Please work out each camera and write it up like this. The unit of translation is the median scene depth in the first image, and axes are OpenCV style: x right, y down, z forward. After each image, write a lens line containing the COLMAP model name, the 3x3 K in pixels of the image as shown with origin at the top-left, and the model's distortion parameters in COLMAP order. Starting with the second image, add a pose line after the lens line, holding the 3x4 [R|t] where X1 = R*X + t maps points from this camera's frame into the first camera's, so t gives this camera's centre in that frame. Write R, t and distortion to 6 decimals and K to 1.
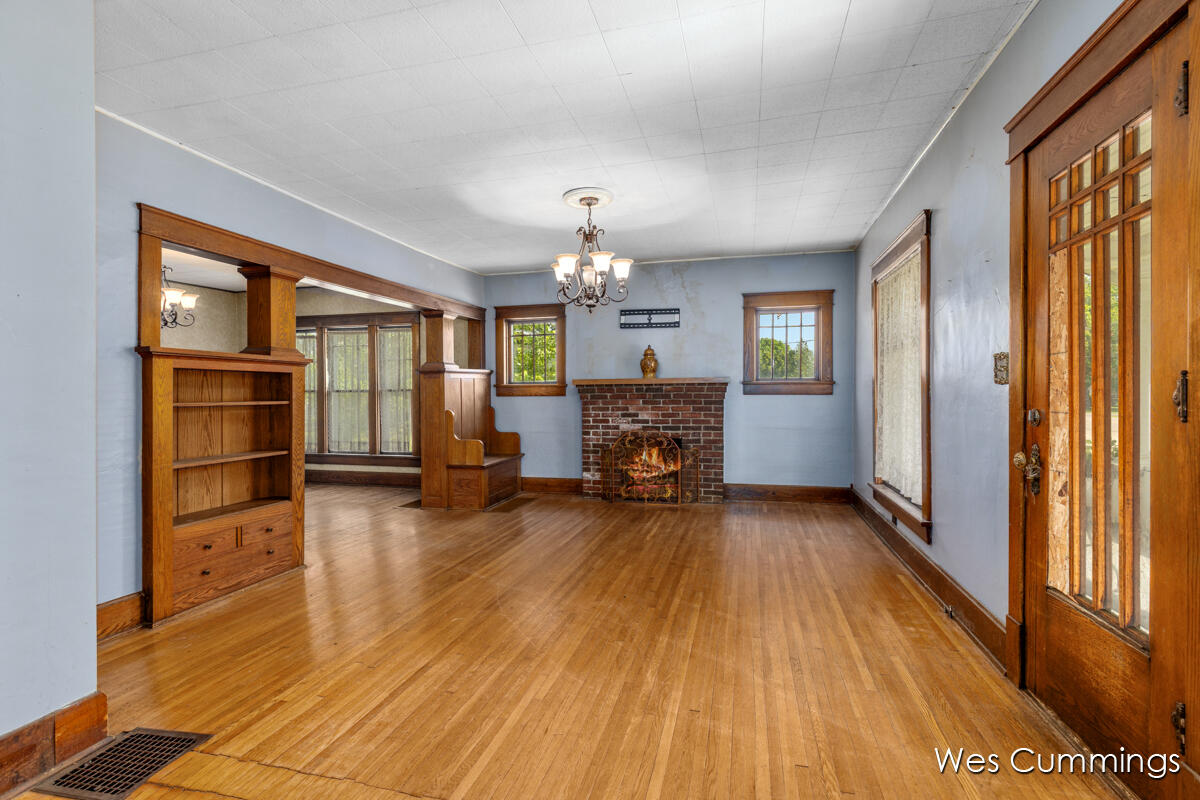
lens RADIAL K [[556.0, 0, 602.4], [0, 556.0, 401.6], [0, 0, 1]] dist [0.002842, 0.000179]
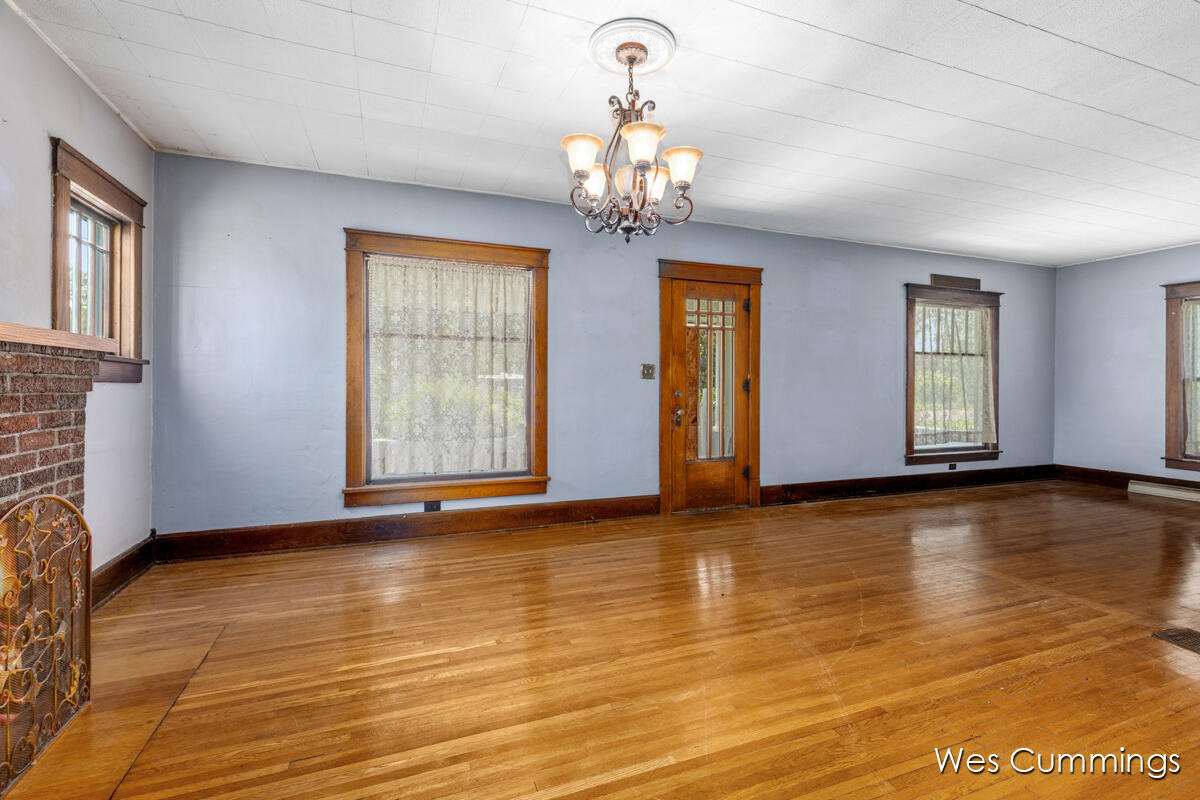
lens RADIAL K [[540.4, 0, 604.0], [0, 540.4, 385.3], [0, 0, 1]] dist [0.006216, -0.000150]
pose [[-0.588428, 0.005681, 0.808530, -0.537407], [0.011781, 0.999929, 0.001549, -0.010478], [-0.808464, 0.010437, -0.588453, 1.548896]]
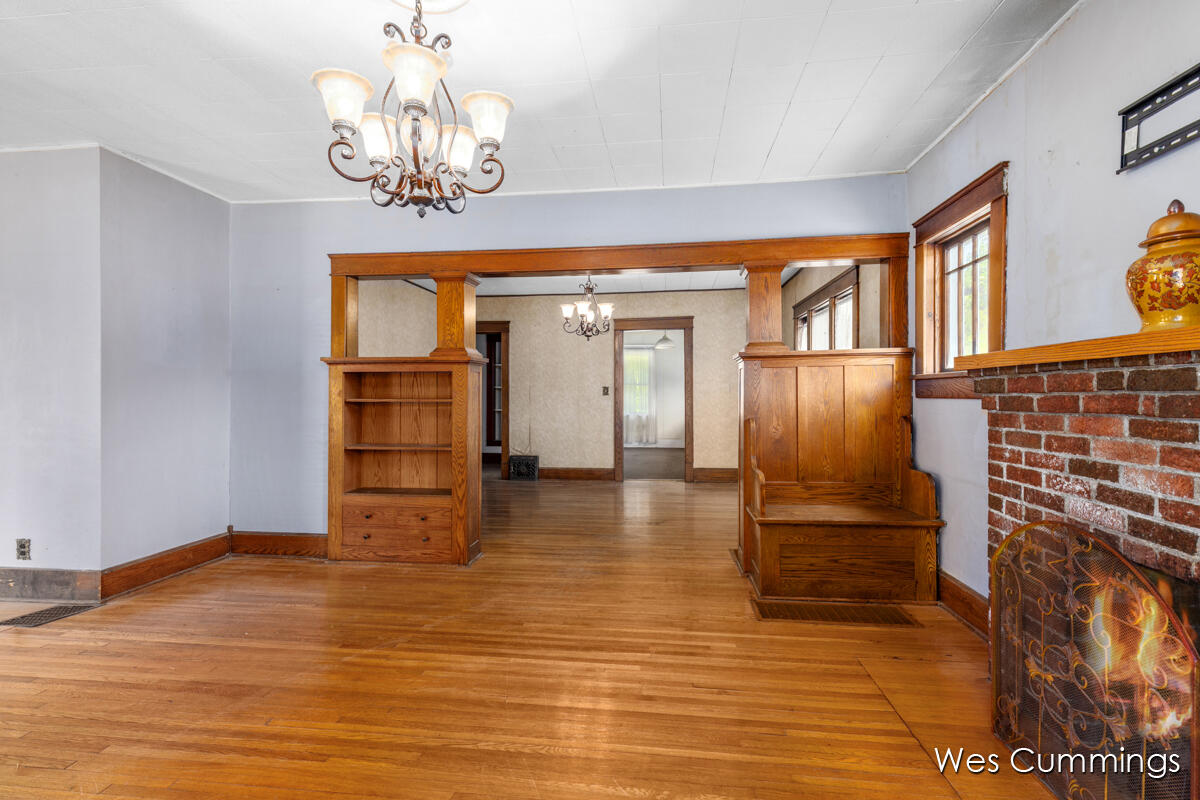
lens RADIAL K [[540.4, 0, 605.2], [0, 540.4, 395.7], [0, 0, 1]] dist [0.006216, -0.000150]
pose [[0.144270, 0.010070, -0.989487, 0.503104], [-0.015568, 0.999848, 0.007905, -0.021065], [0.989416, 0.014264, 0.144405, 1.238060]]
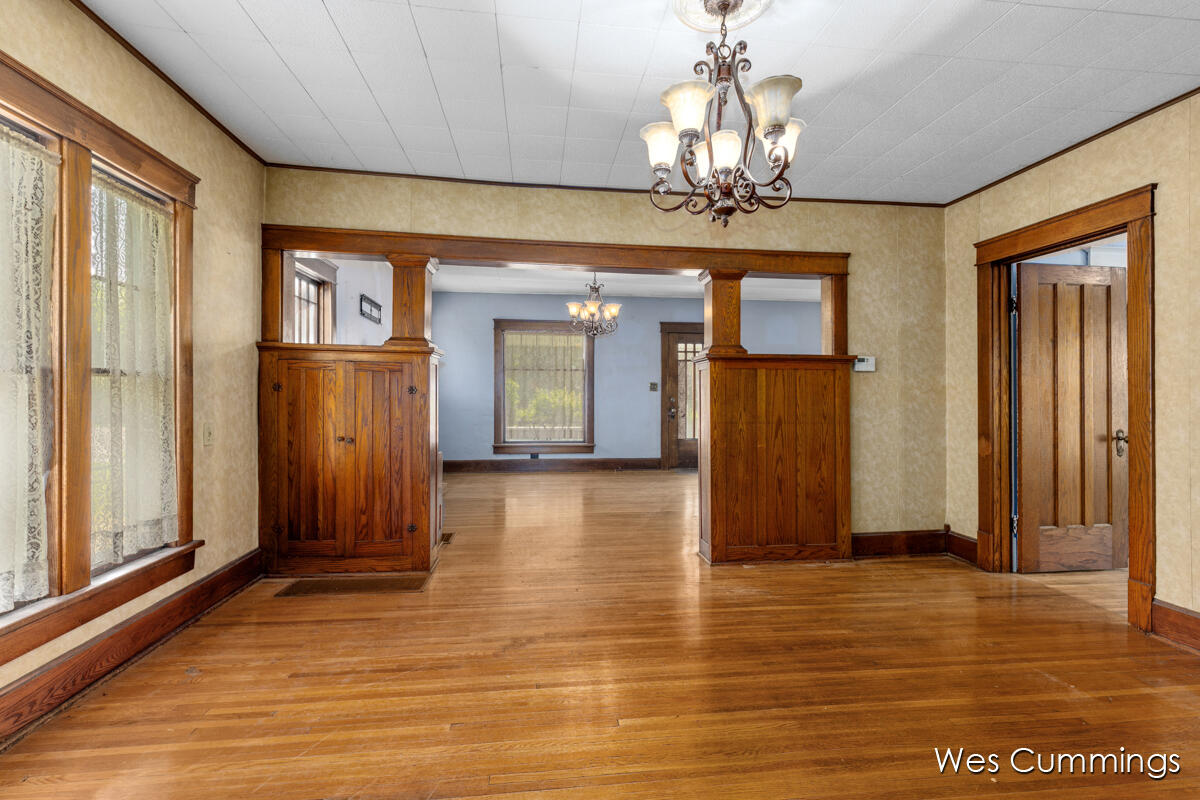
lens RADIAL K [[540.4, 0, 595.2], [0, 540.4, 395.6], [0, 0, 1]] dist [0.006216, -0.000150]
pose [[-0.363757, 0.000984, 0.931493, -1.611313], [0.009200, 0.999954, 0.002536, -0.011238], [-0.931448, 0.009492, -0.363750, 1.756929]]
